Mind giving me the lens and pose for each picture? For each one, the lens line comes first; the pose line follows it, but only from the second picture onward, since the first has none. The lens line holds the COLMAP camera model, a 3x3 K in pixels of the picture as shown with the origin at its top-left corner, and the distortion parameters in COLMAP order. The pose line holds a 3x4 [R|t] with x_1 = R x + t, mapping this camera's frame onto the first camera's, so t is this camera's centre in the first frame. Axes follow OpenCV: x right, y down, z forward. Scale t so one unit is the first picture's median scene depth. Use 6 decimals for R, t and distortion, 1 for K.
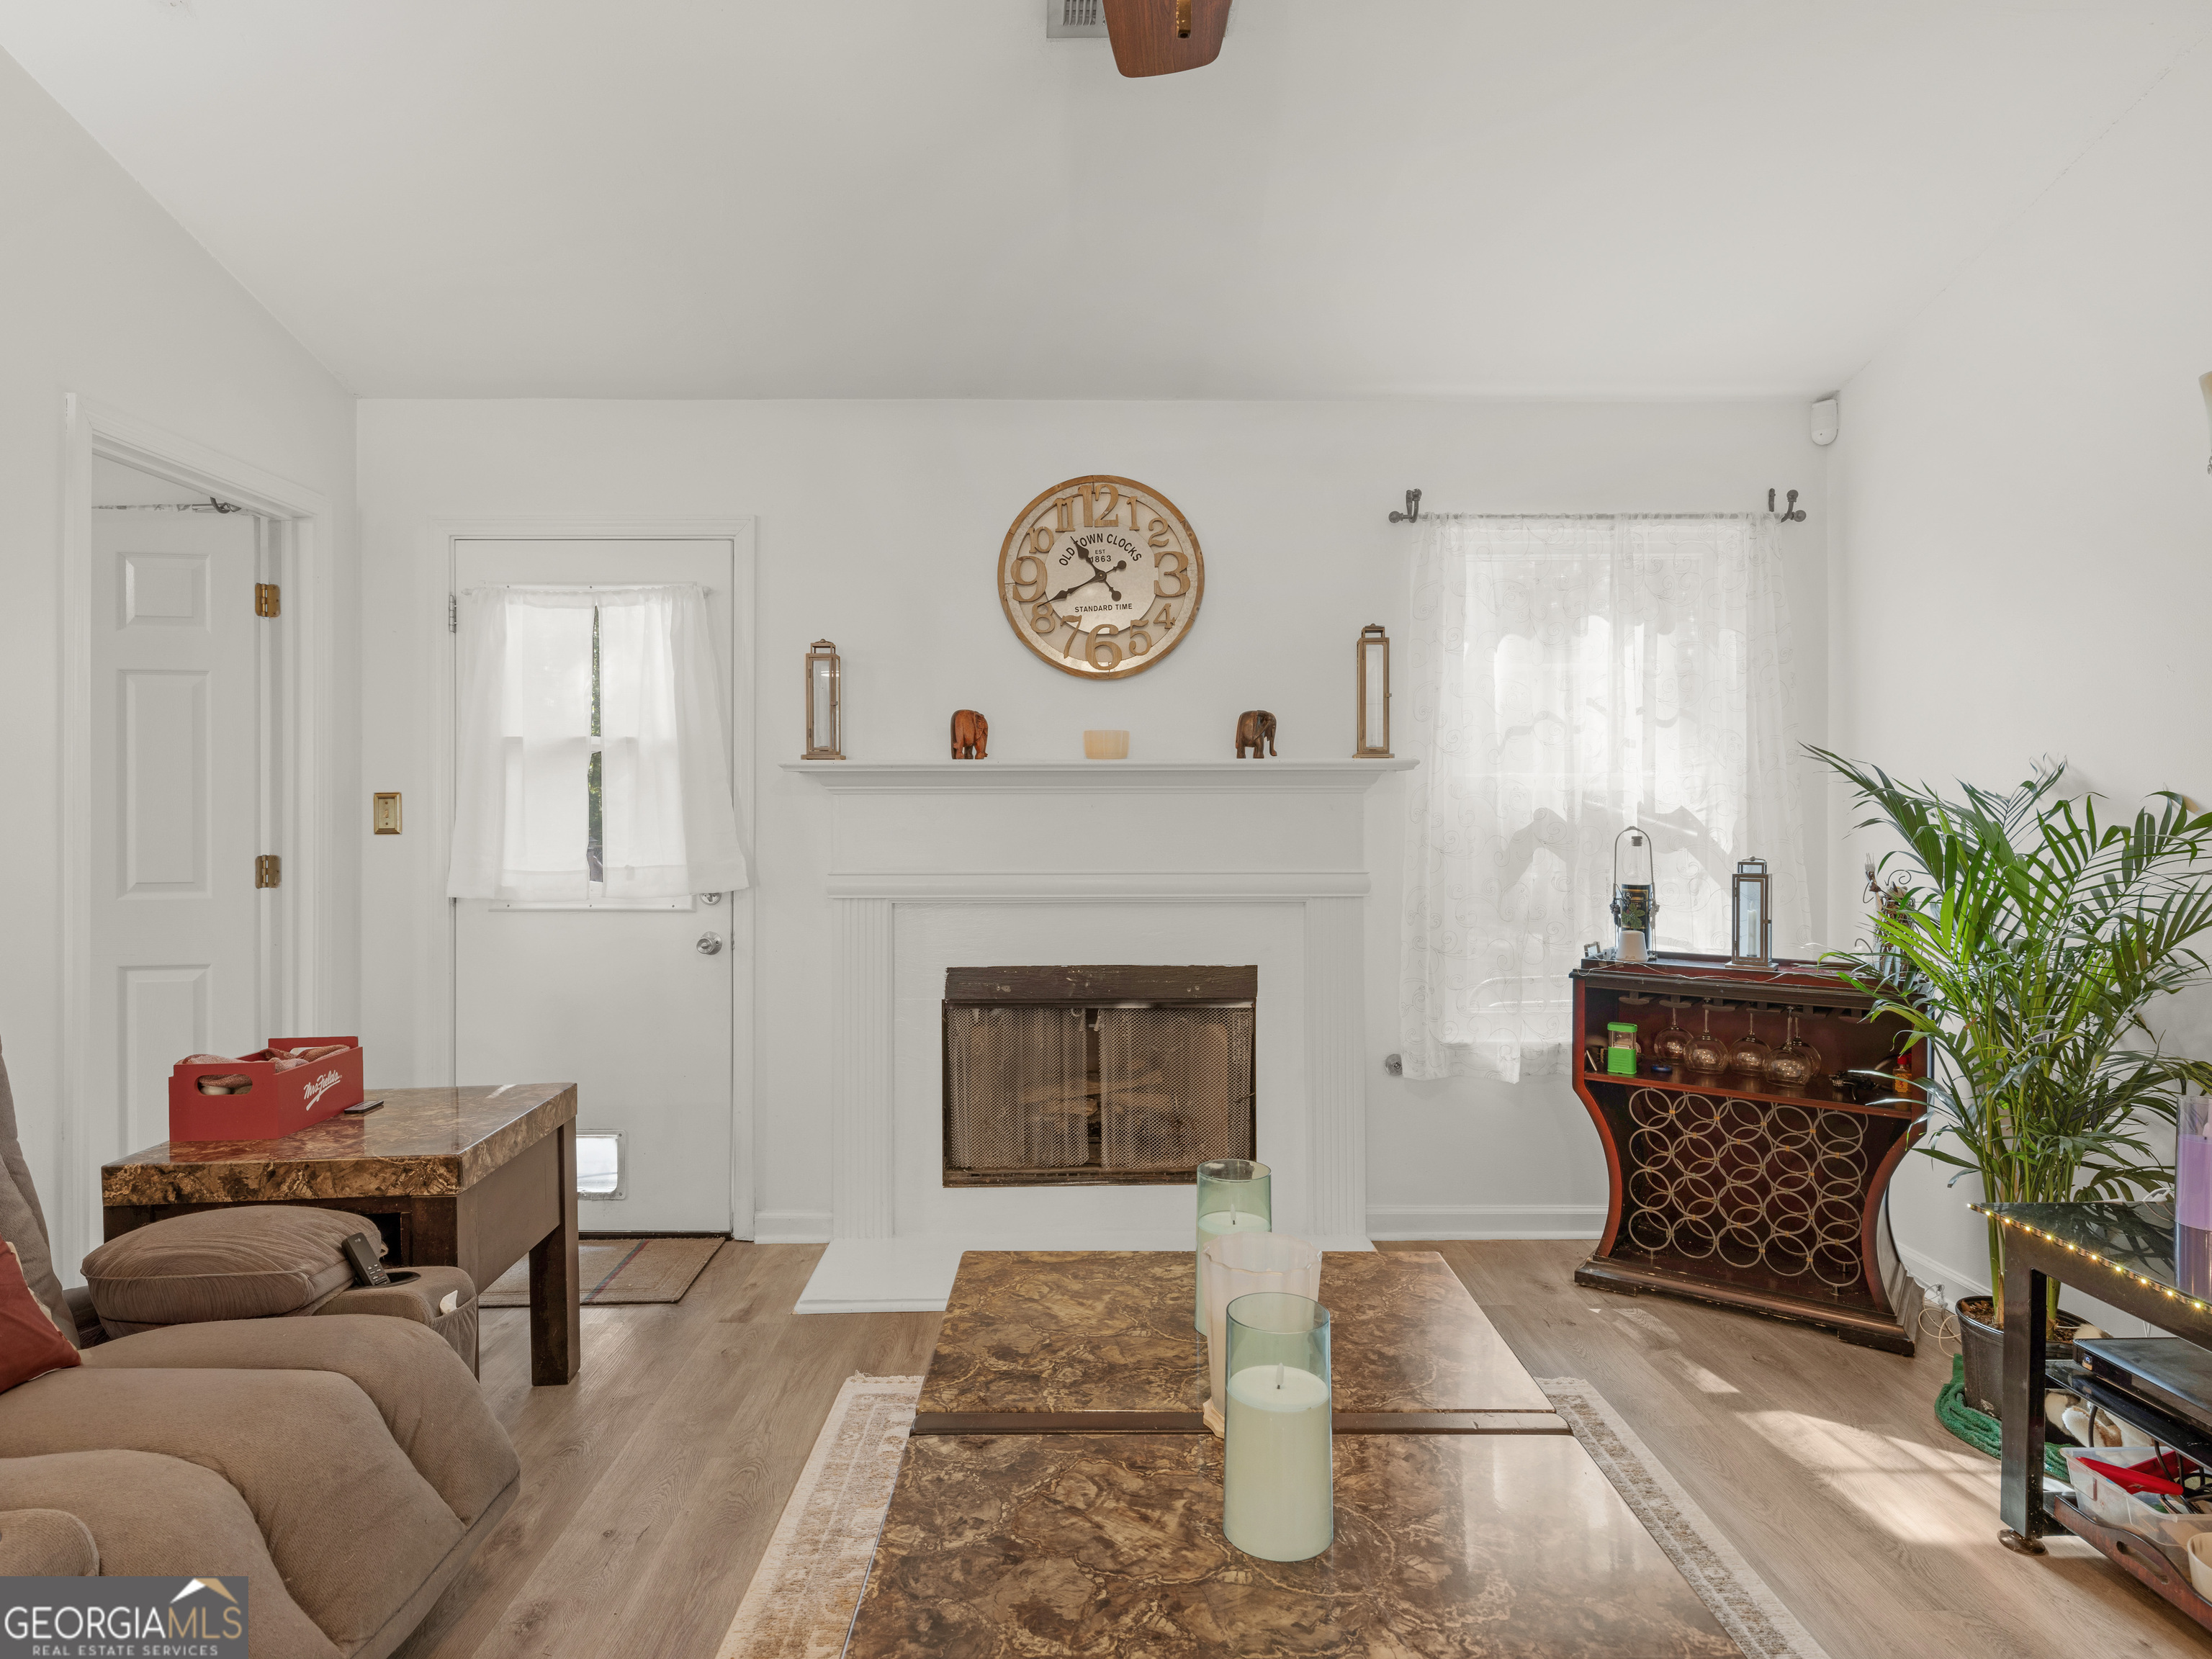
lens RADIAL K [[1250.6, 0, 1100.4], [0, 1250.6, 814.3], [0, 0, 1]] dist [0.034853, -0.034667]
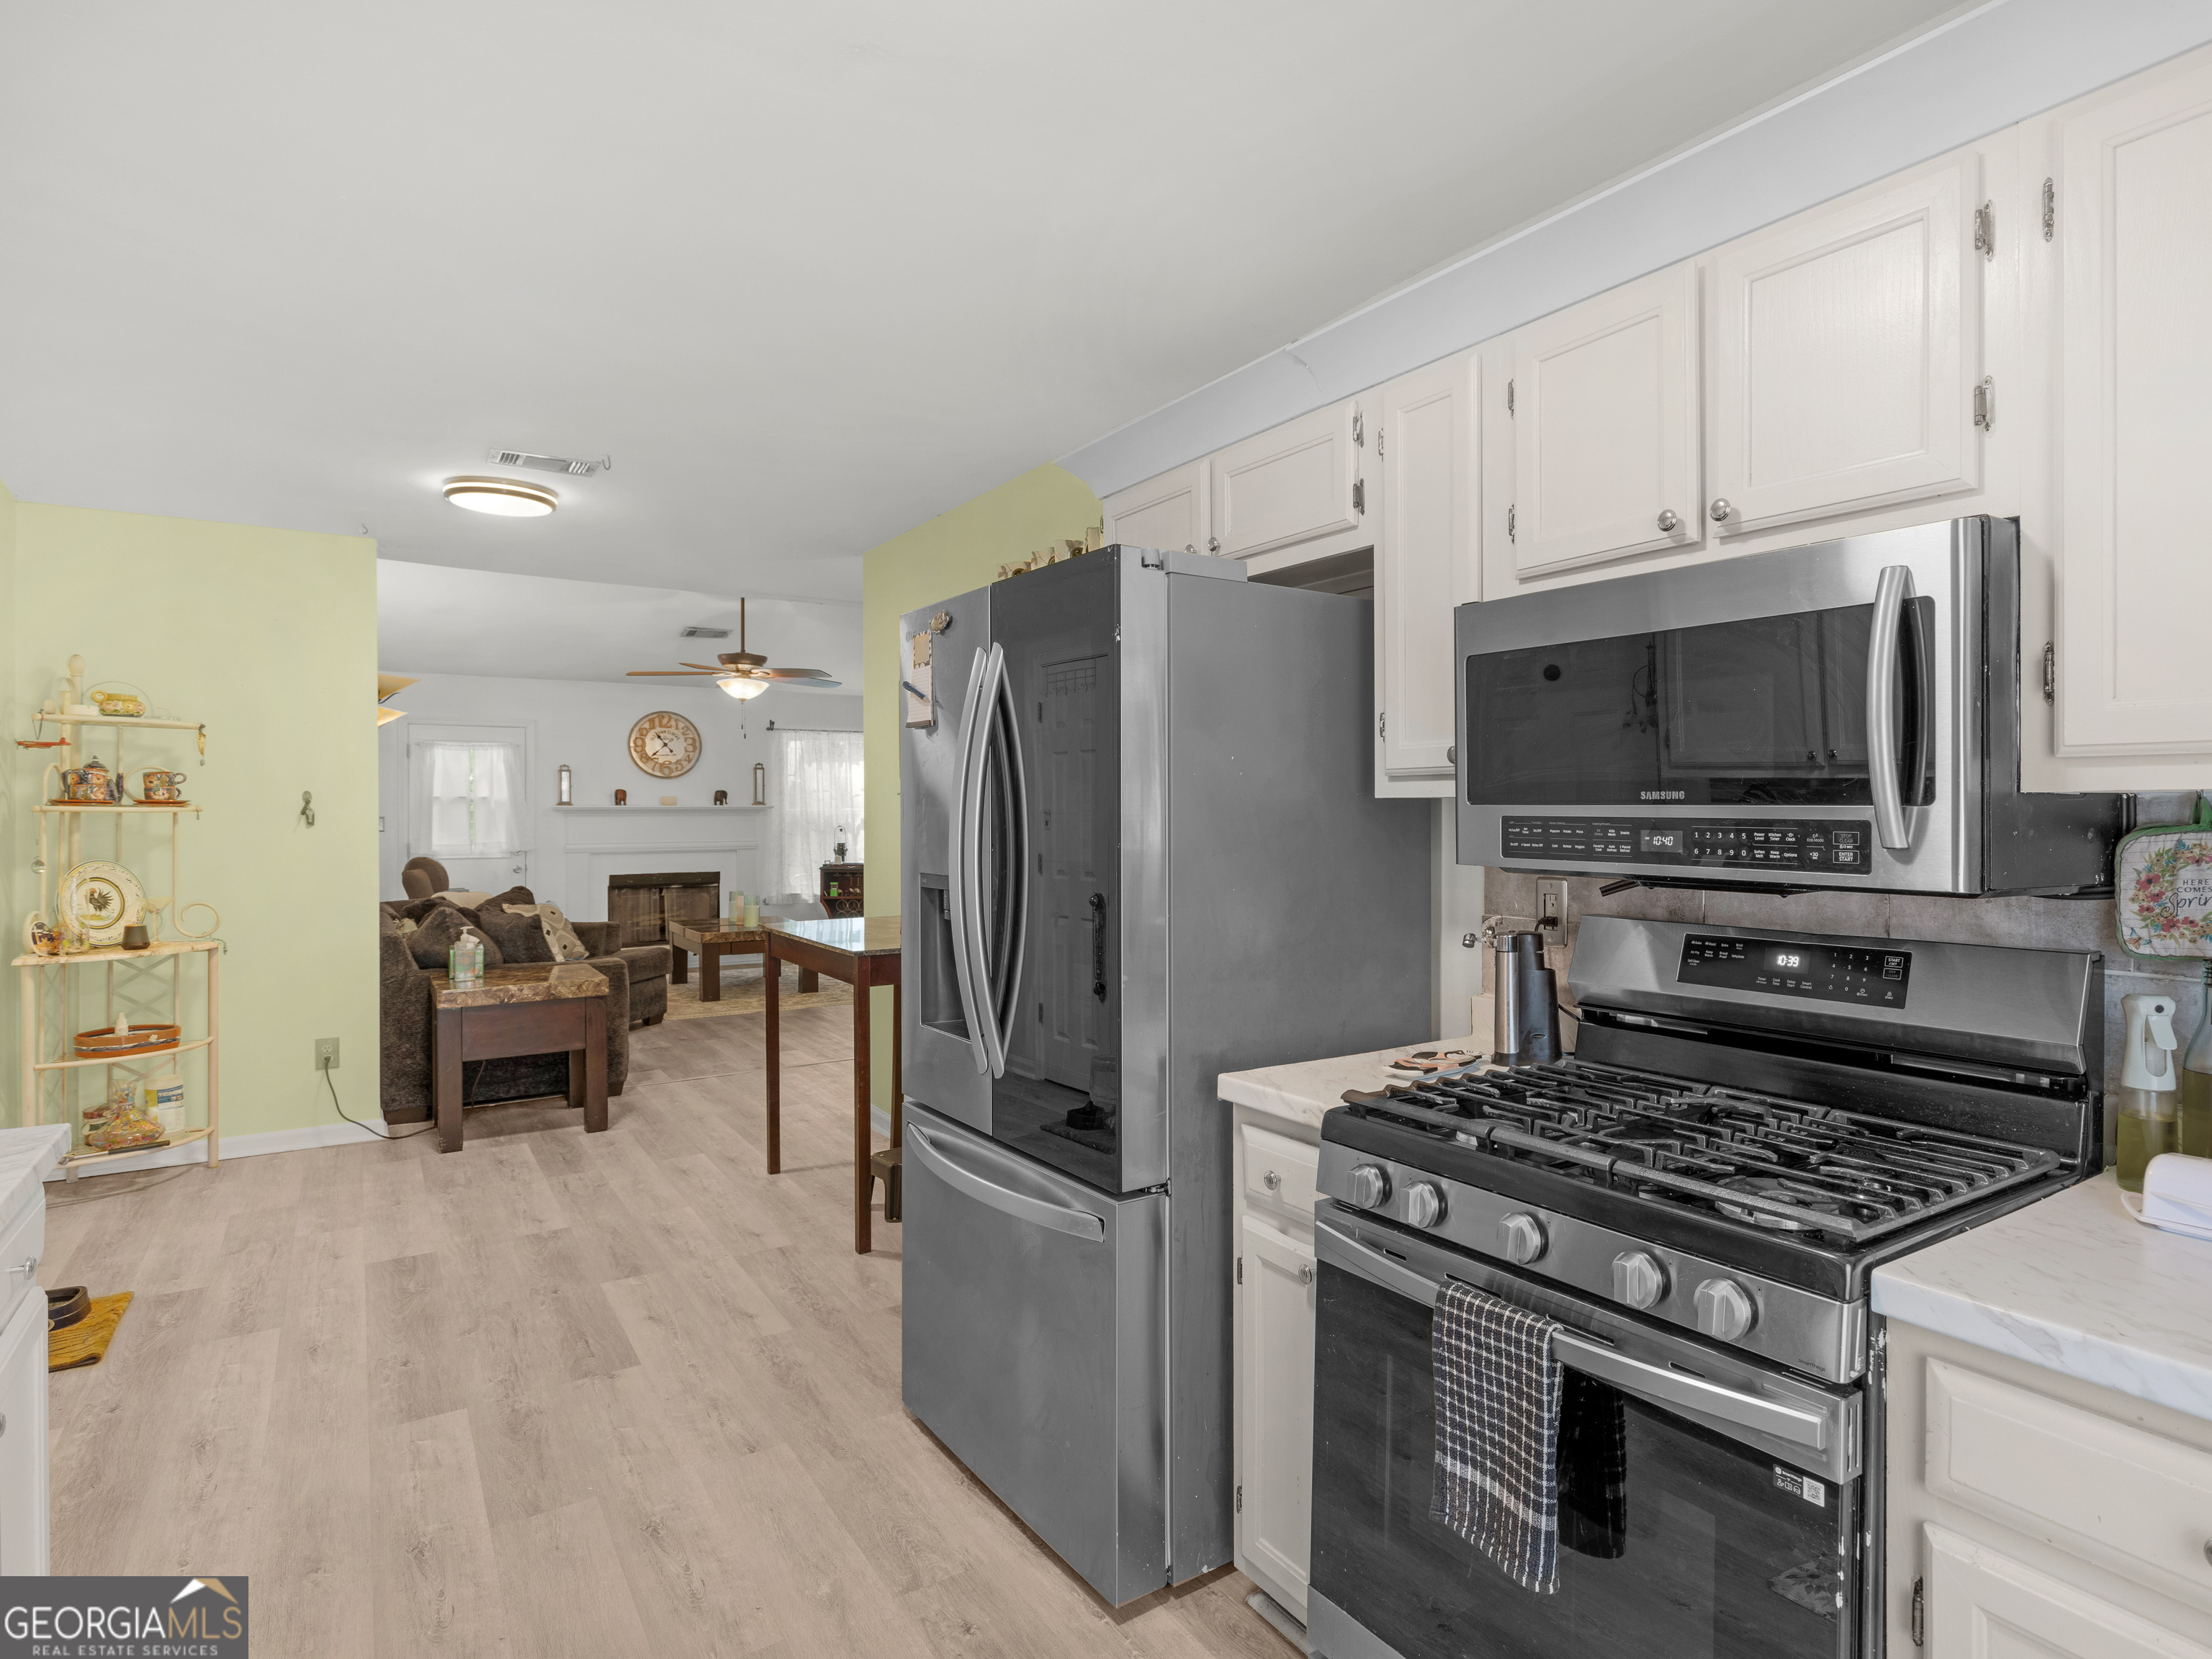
lens RADIAL K [[1278.3, 0, 1250.9], [0, 1278.3, 827.4], [0, 0, 1]] dist [-0.002971, -0.001669]
pose [[0.828727, -0.006966, 0.559610, -0.563362], [-0.001200, 0.999898, 0.014223, -0.035468], [-0.559652, -0.012459, 0.828634, -2.386657]]
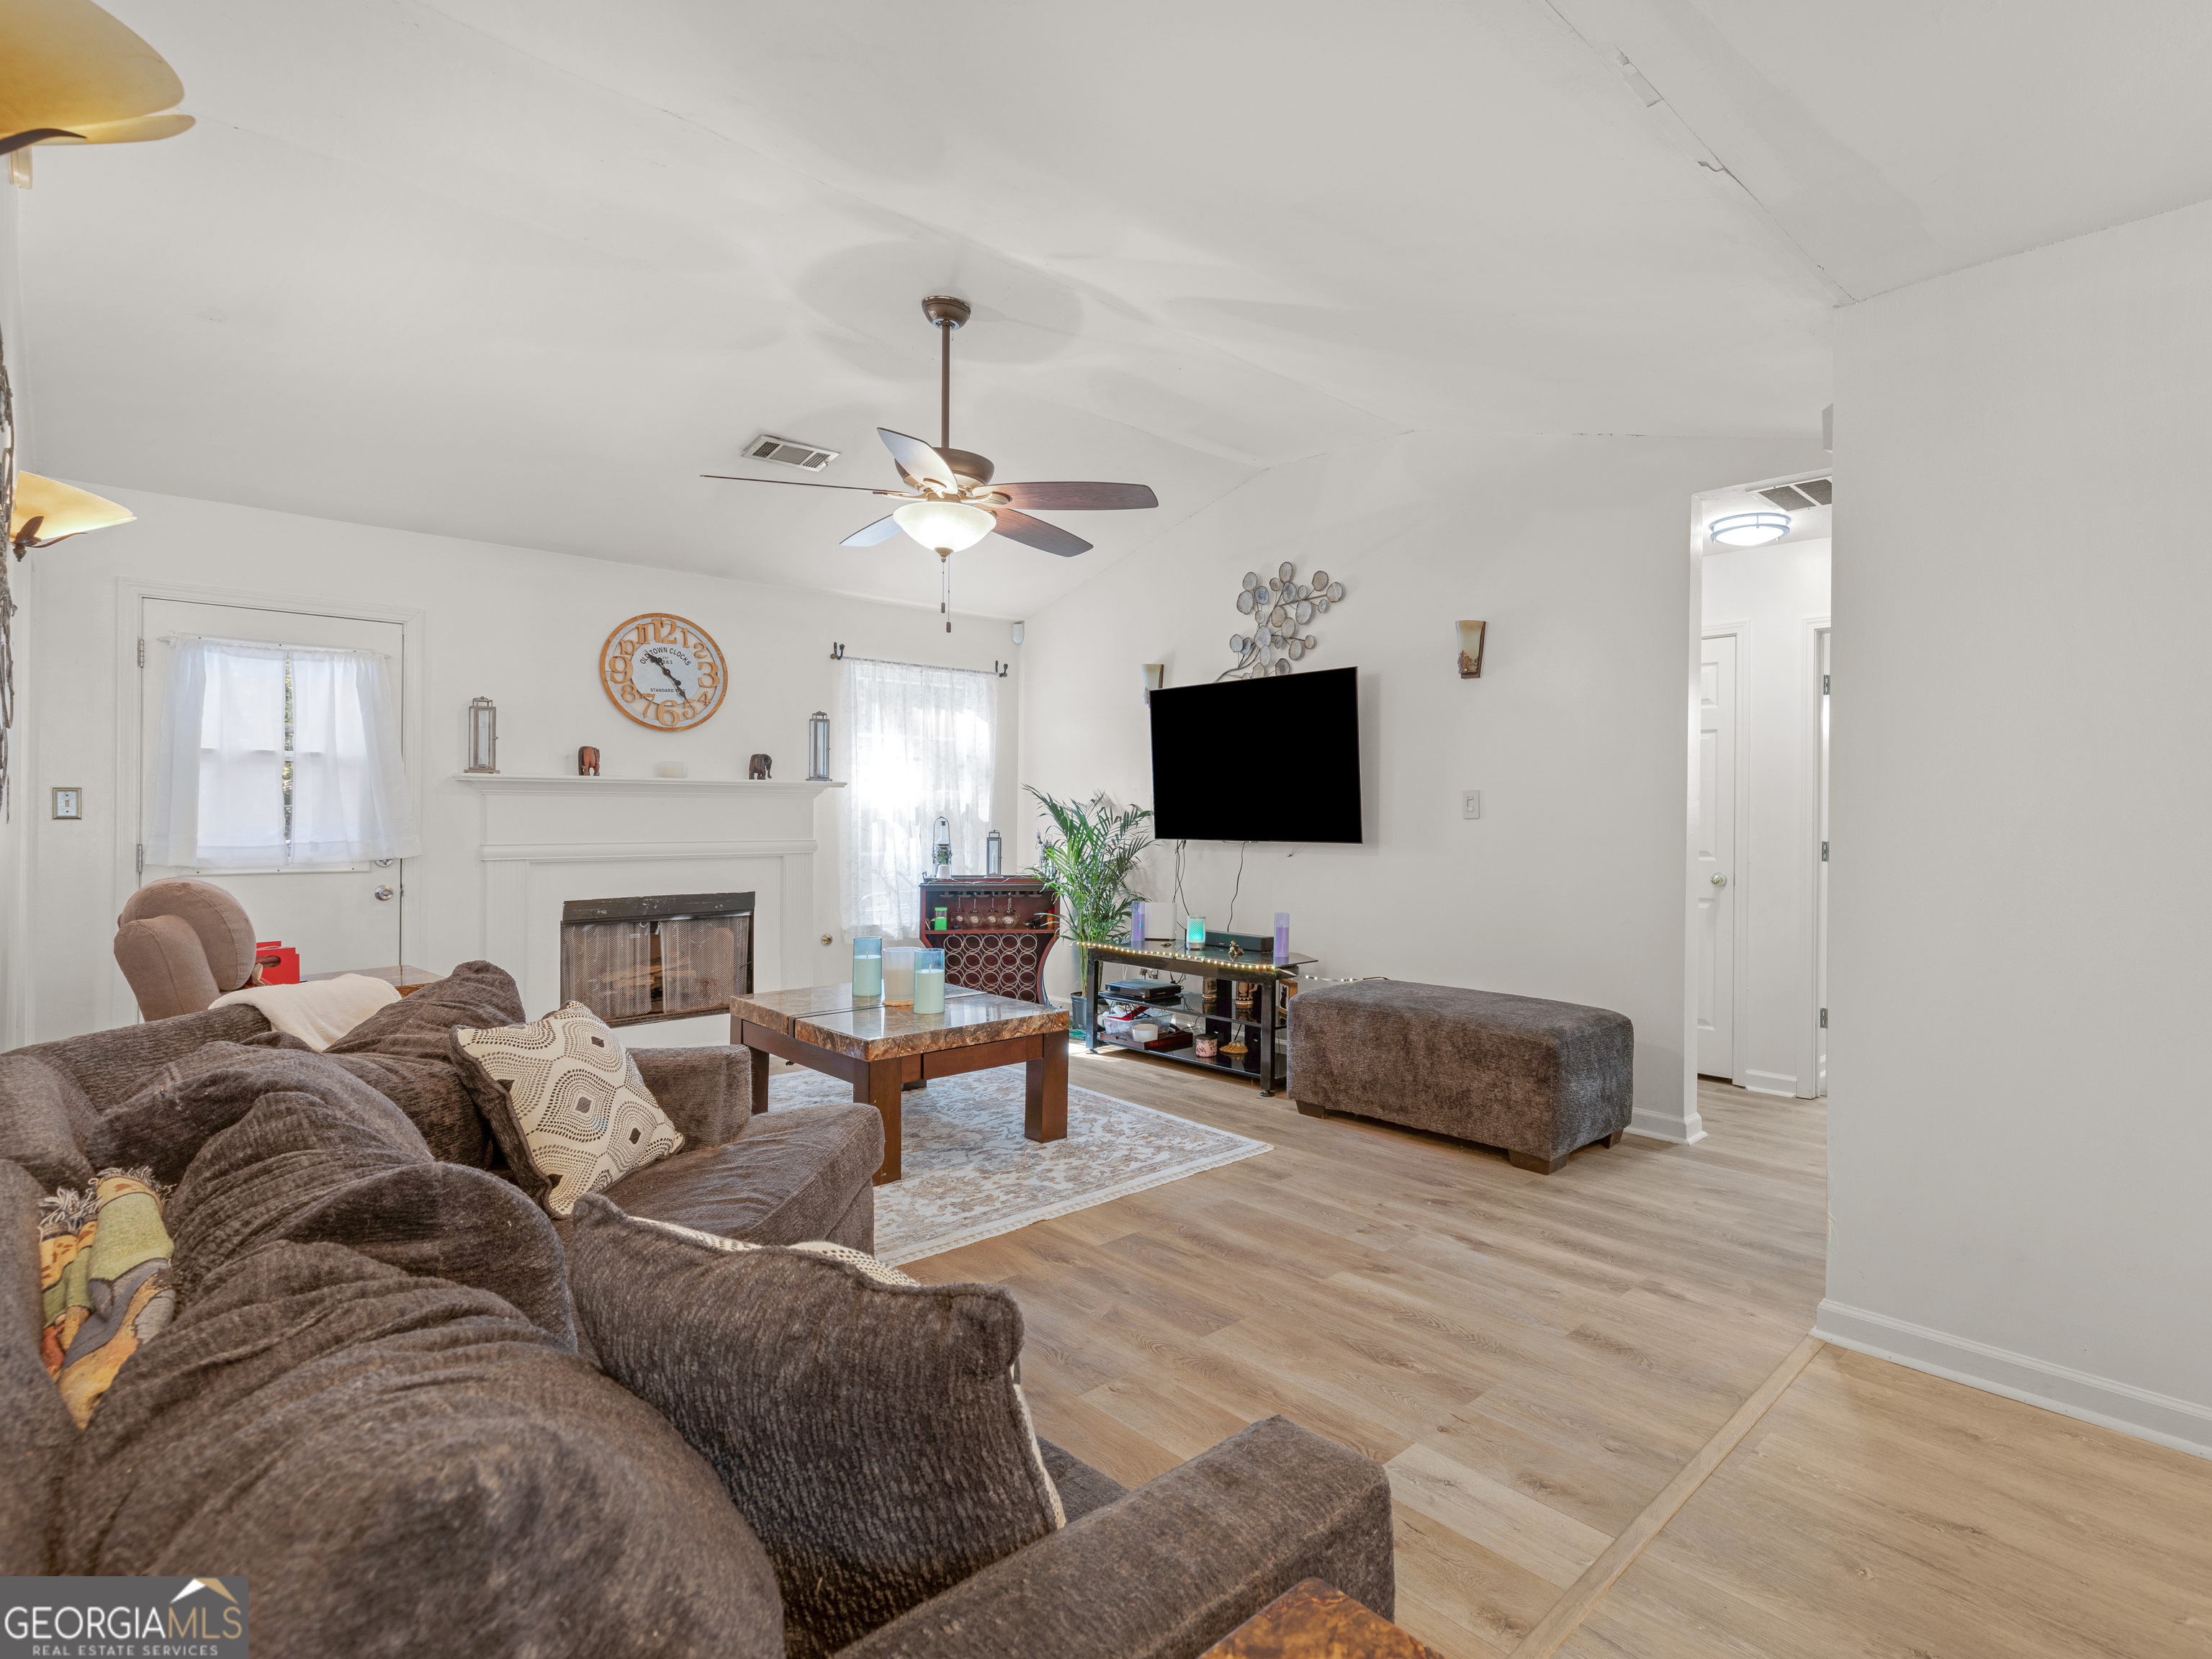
lens RADIAL K [[1134.5, 0, 1237.8], [0, 1134.5, 822.0], [0, 0, 1]] dist [0.005104, 0.000643]
pose [[0.715720, -0.000393, 0.698387, -0.539891], [-0.009701, 0.999898, 0.010505, -0.005709], [-0.698320, -0.014294, 0.715643, -0.698237]]
